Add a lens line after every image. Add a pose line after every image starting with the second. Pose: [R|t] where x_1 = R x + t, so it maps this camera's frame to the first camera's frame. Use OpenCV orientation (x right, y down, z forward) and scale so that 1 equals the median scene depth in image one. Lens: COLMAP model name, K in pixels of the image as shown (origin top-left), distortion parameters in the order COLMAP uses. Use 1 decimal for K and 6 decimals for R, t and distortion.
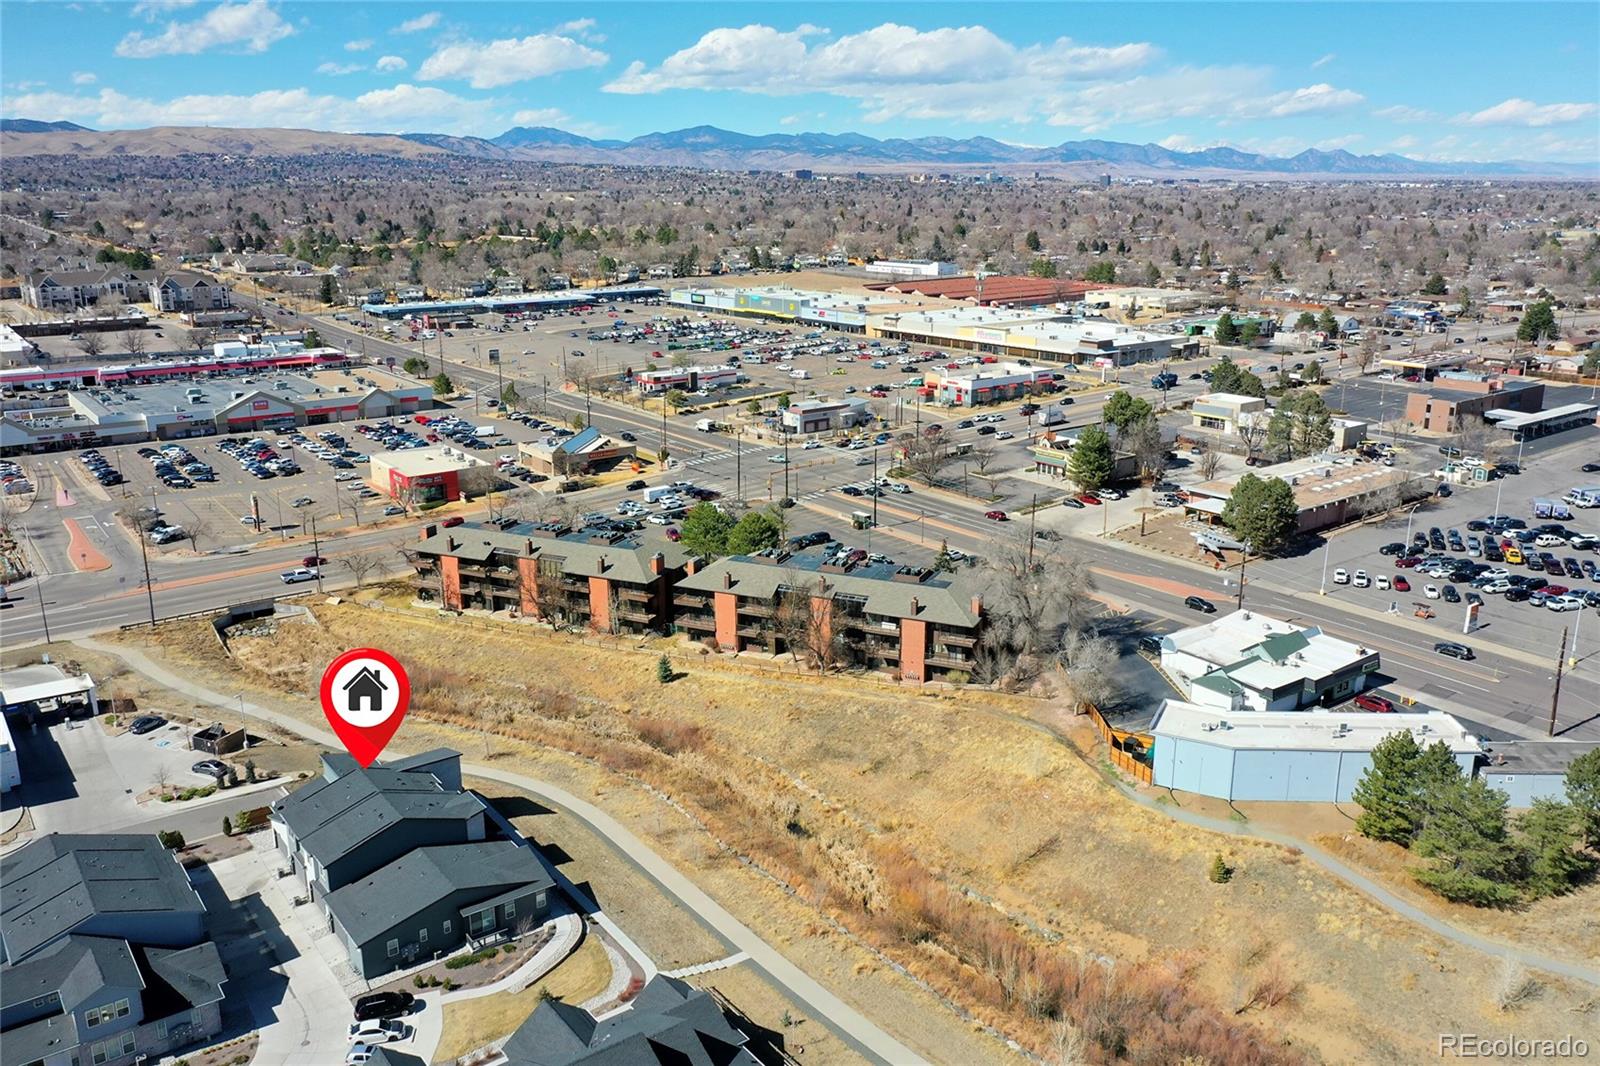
lens RADIAL K [[1256.3, 0, 805.1], [0, 1256.3, 532.4], [0, 0, 1]] dist [-0.013771, 0.009088]
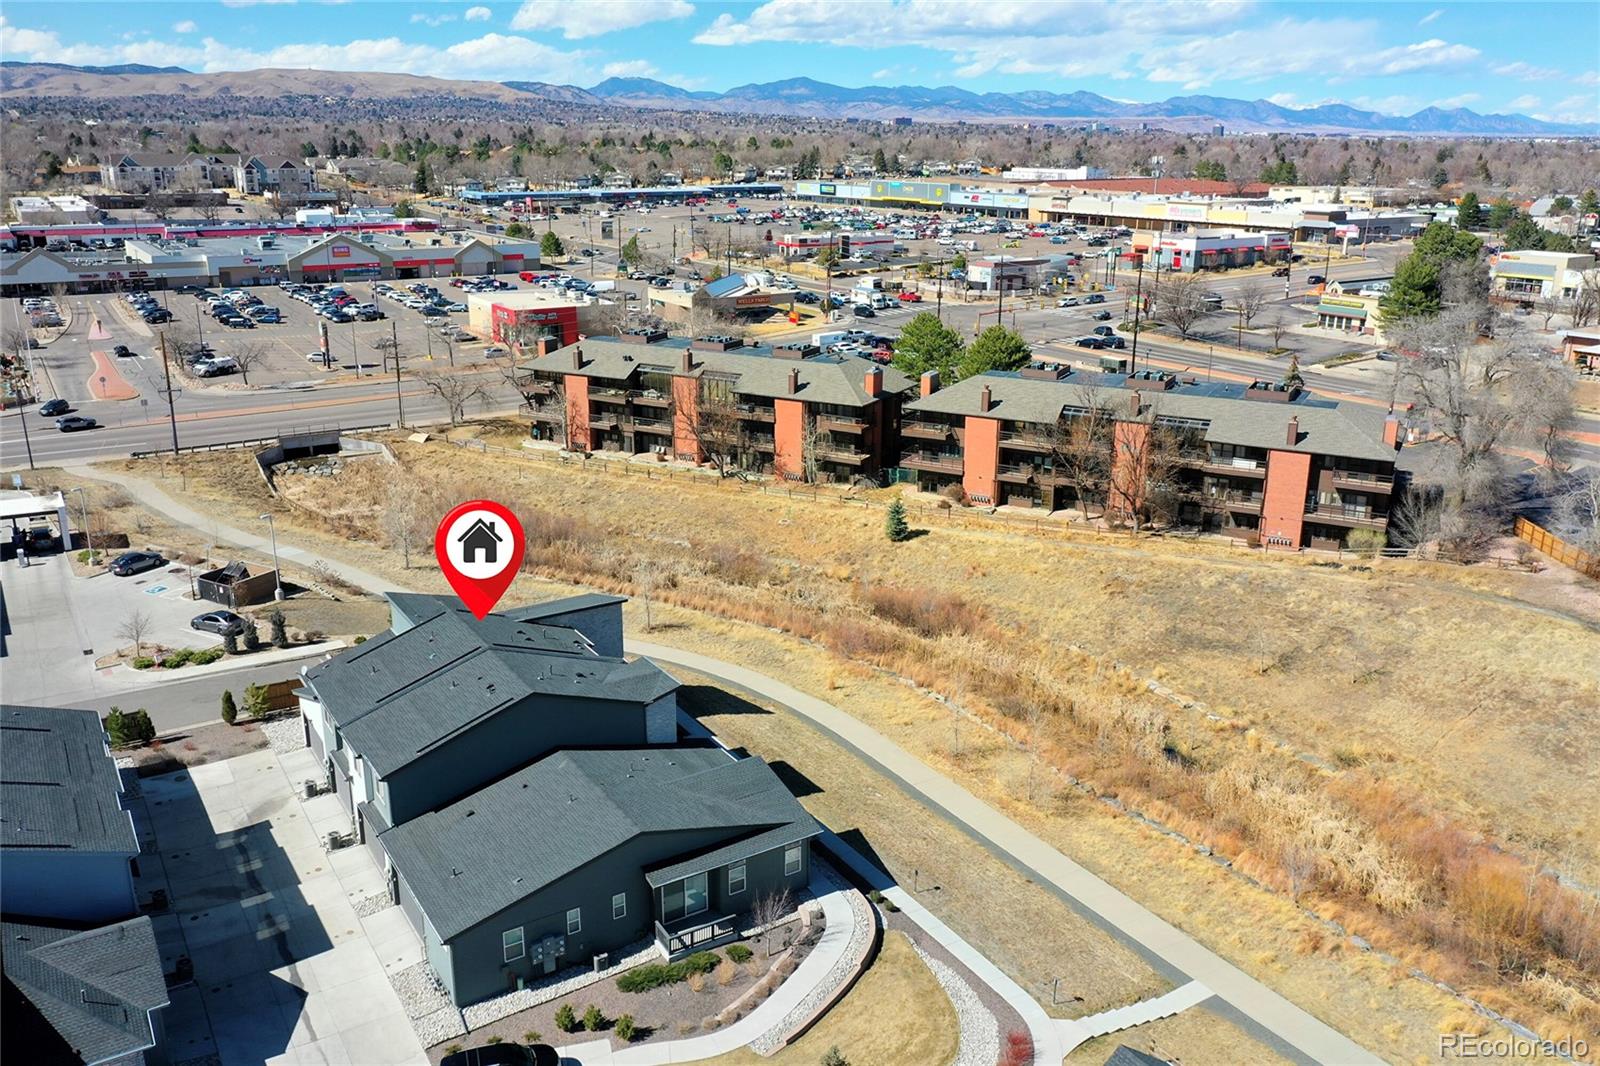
lens RADIAL K [[1256.3, 0, 796.4], [0, 1256.3, 530.7], [0, 0, 1]] dist [-0.013771, 0.009088]
pose [[0.997010, 0.028884, -0.071669, -0.103639], [-0.026740, 0.999171, 0.030699, 0.083605], [0.072496, -0.028691, 0.996956, 0.288326]]
